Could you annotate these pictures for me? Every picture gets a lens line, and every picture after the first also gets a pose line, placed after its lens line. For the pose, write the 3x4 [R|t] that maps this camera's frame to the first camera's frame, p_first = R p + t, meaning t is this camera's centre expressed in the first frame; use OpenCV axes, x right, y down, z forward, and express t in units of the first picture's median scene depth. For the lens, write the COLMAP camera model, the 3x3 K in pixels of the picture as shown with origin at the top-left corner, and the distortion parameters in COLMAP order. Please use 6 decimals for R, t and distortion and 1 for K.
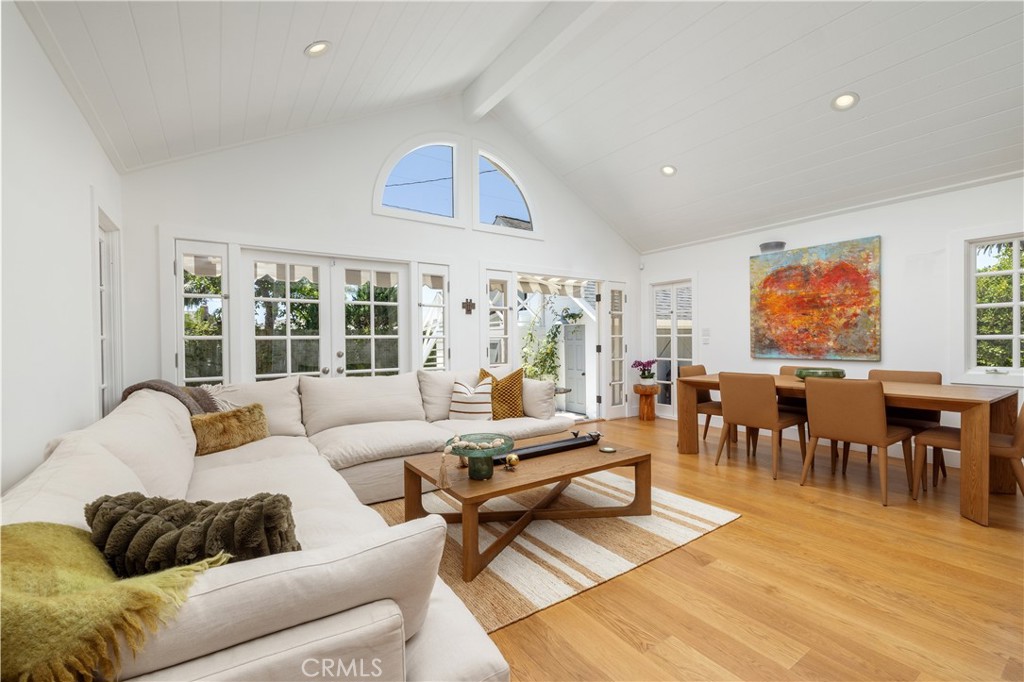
lens RADIAL K [[410.8, 0, 508.2], [0, 410.8, 346.3], [0, 0, 1]] dist [-0.001097, 0.000448]
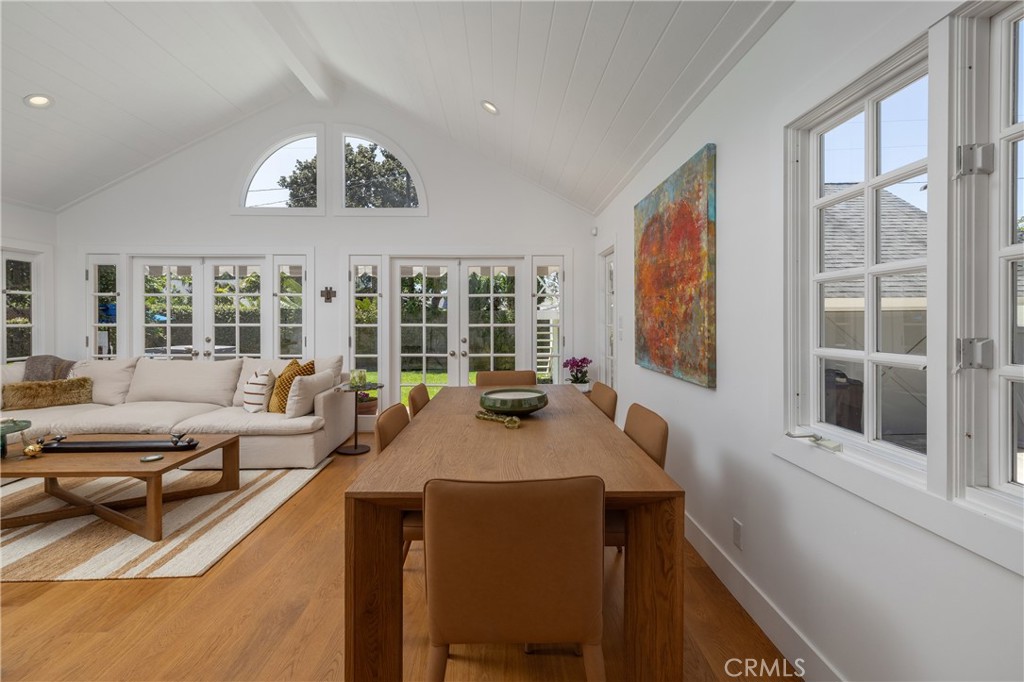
lens RADIAL K [[434.9, 0, 499.1], [0, 434.9, 322.3], [0, 0, 1]] dist [0.002033, -0.000190]
pose [[0.851475, 0.011942, -0.524258, 0.916602], [-0.016353, 0.999859, -0.003785, -0.038339], [0.524139, 0.011796, 0.851551, 0.378603]]
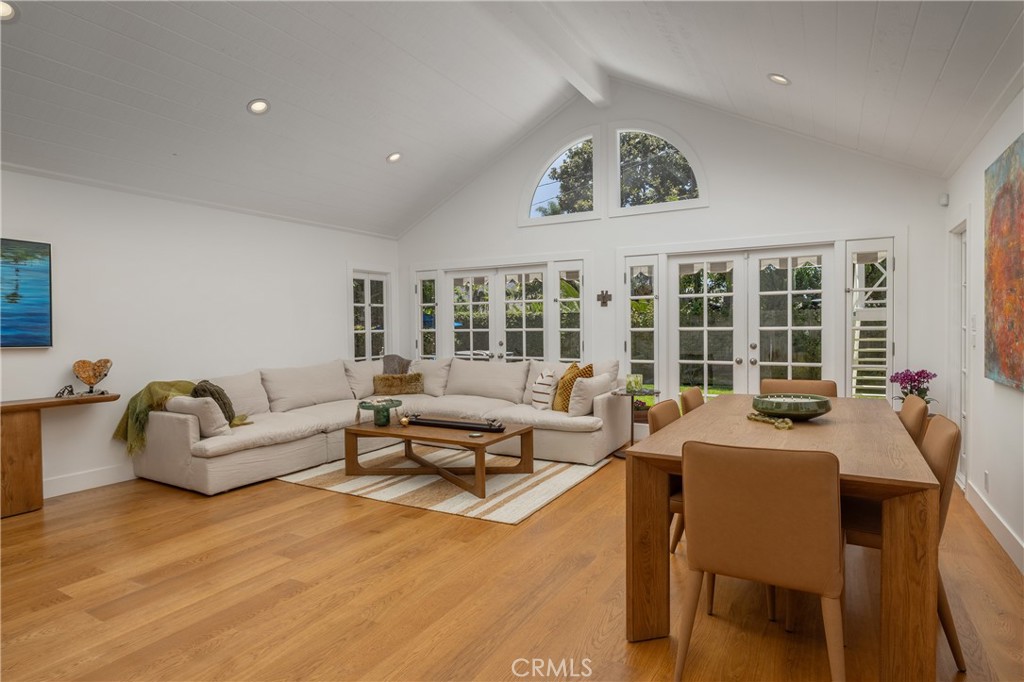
lens RADIAL K [[536.7, 0, 527.4], [0, 536.7, 340.6], [0, 0, 1]] dist [0.001049, -0.001058]
pose [[0.488540, 0.028759, -0.872067, 1.057300], [-0.007992, 0.999562, 0.028486, -0.036909], [0.872505, -0.006947, 0.488556, 0.257490]]
